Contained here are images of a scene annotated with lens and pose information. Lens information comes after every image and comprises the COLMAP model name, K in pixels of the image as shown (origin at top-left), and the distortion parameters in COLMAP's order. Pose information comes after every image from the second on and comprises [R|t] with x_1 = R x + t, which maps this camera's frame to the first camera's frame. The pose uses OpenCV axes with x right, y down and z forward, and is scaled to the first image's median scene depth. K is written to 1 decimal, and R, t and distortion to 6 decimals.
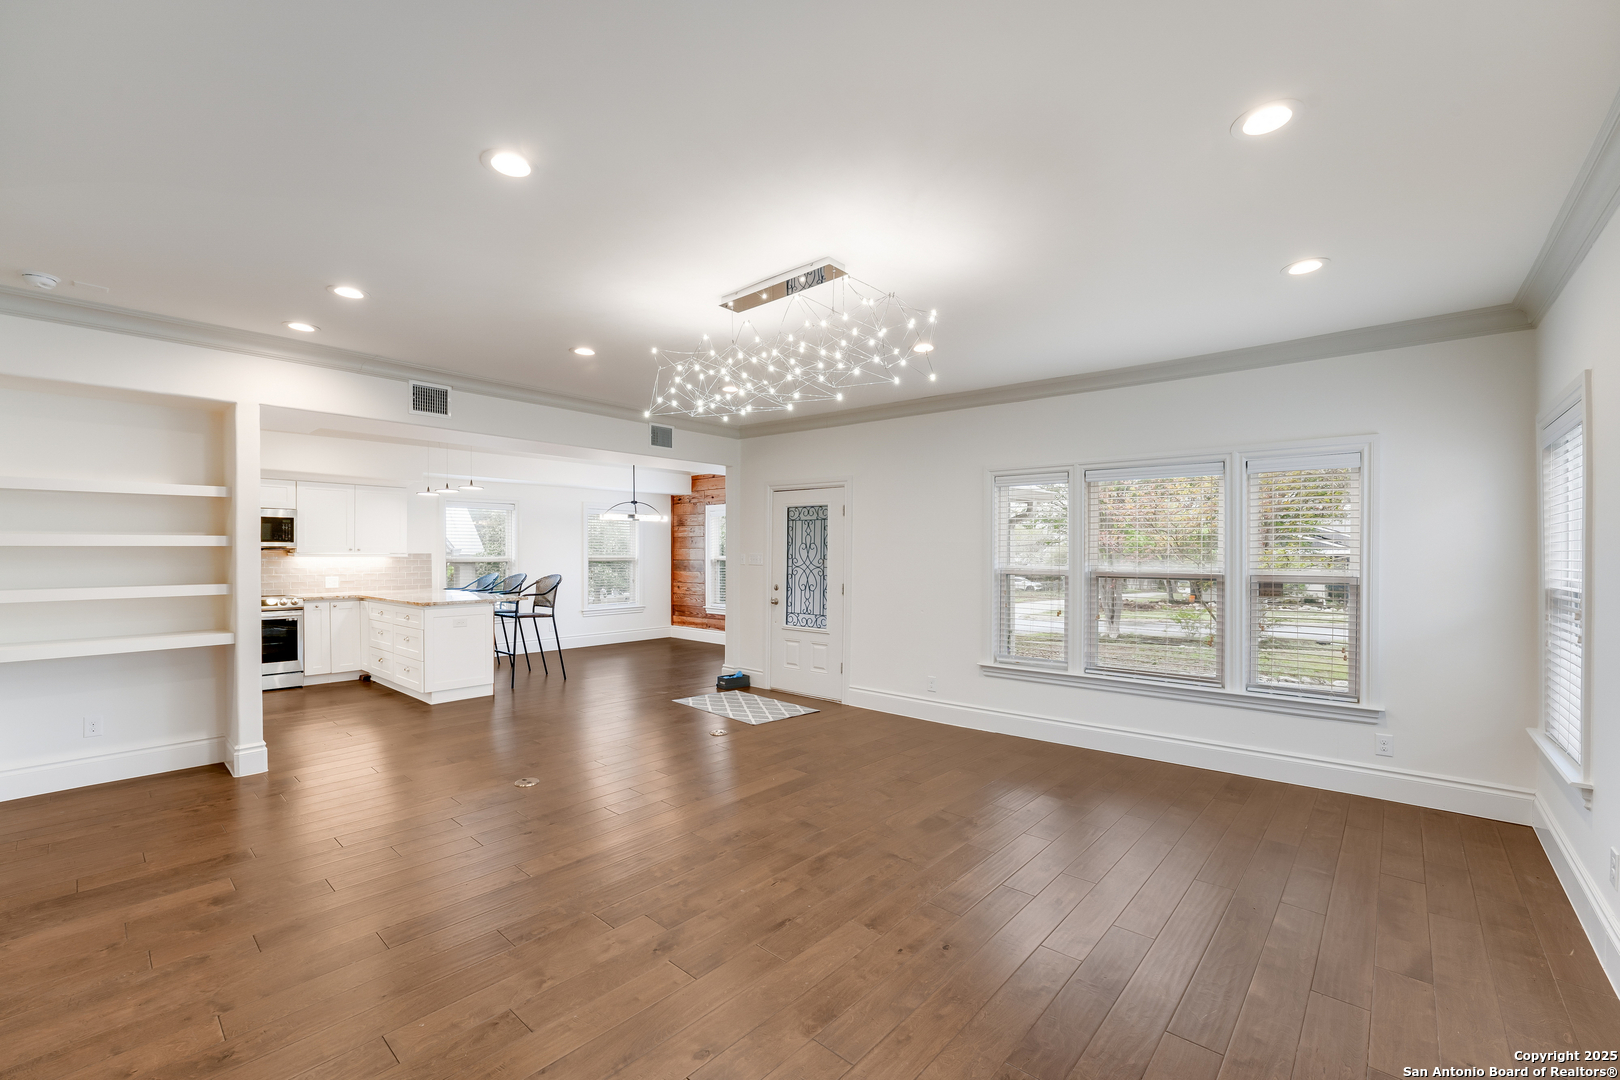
lens RADIAL K [[670.0, 0, 806.9], [0, 670.0, 553.2], [0, 0, 1]] dist [-0.019789, -0.000039]
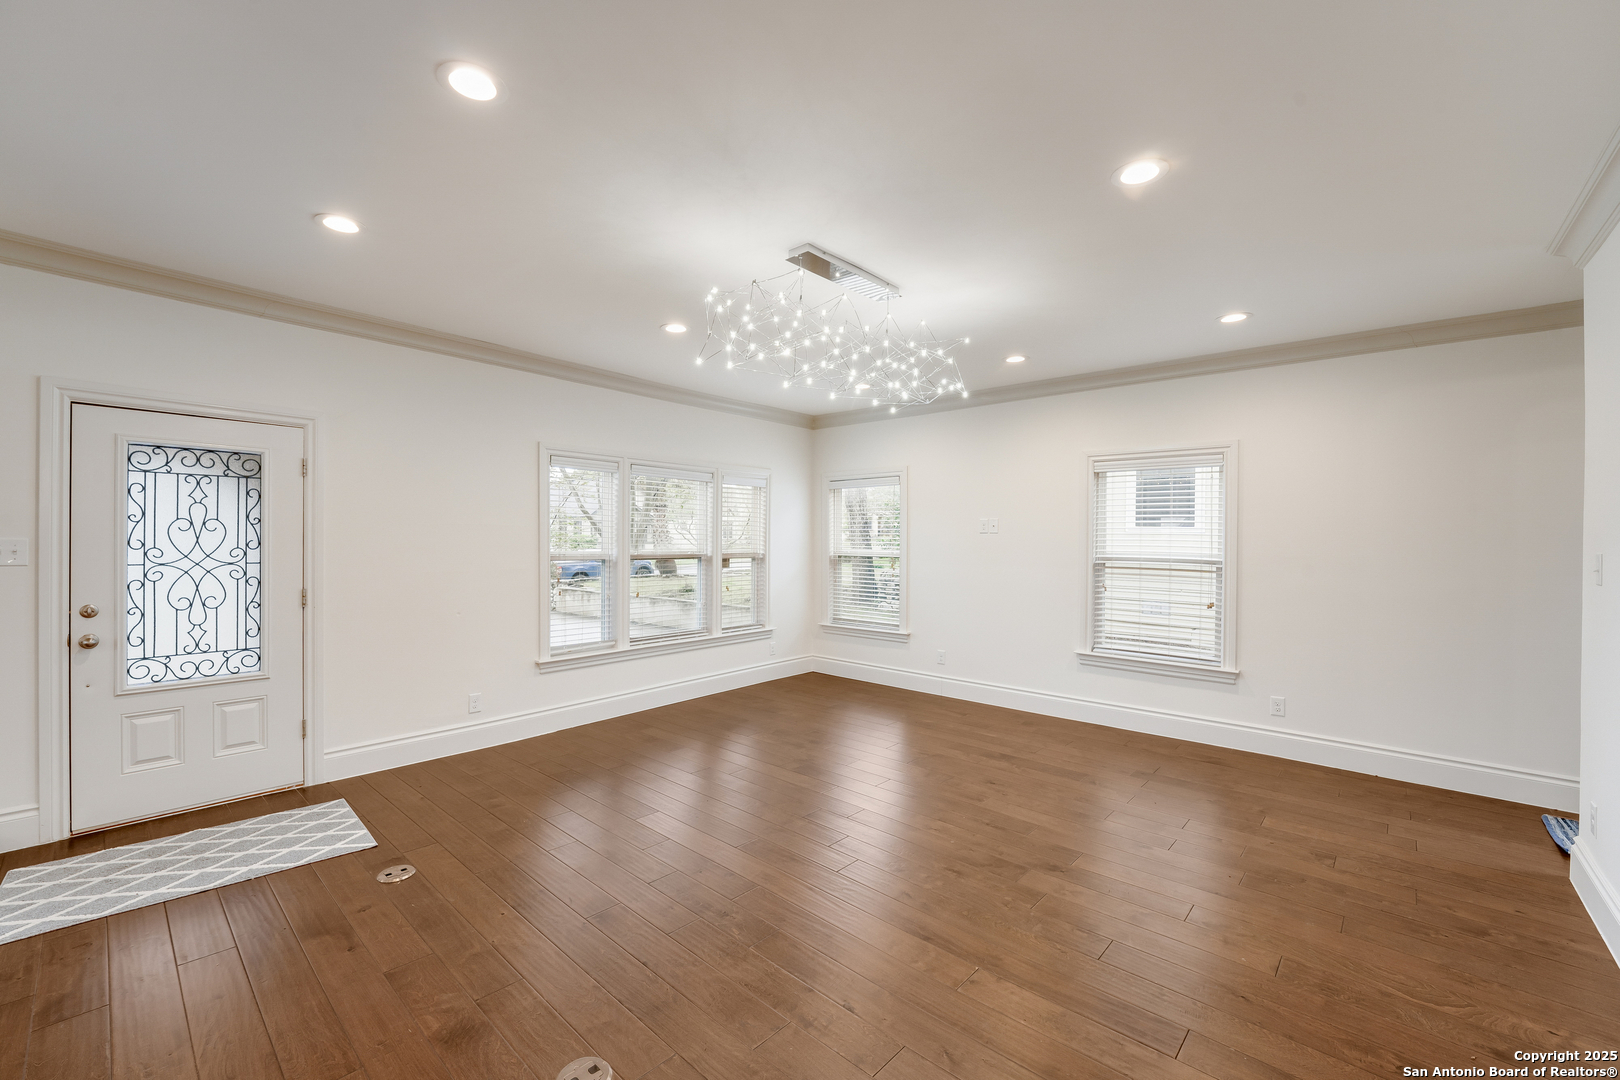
lens RADIAL K [[670.0, 0, 797.3], [0, 670.0, 533.9], [0, 0, 1]] dist [-0.019789, -0.000039]
pose [[0.012274, 0.002053, 0.999923, -0.515399], [-0.008000, 0.999966, -0.001954, -0.006046], [-0.999893, -0.007975, 0.012290, 0.522952]]
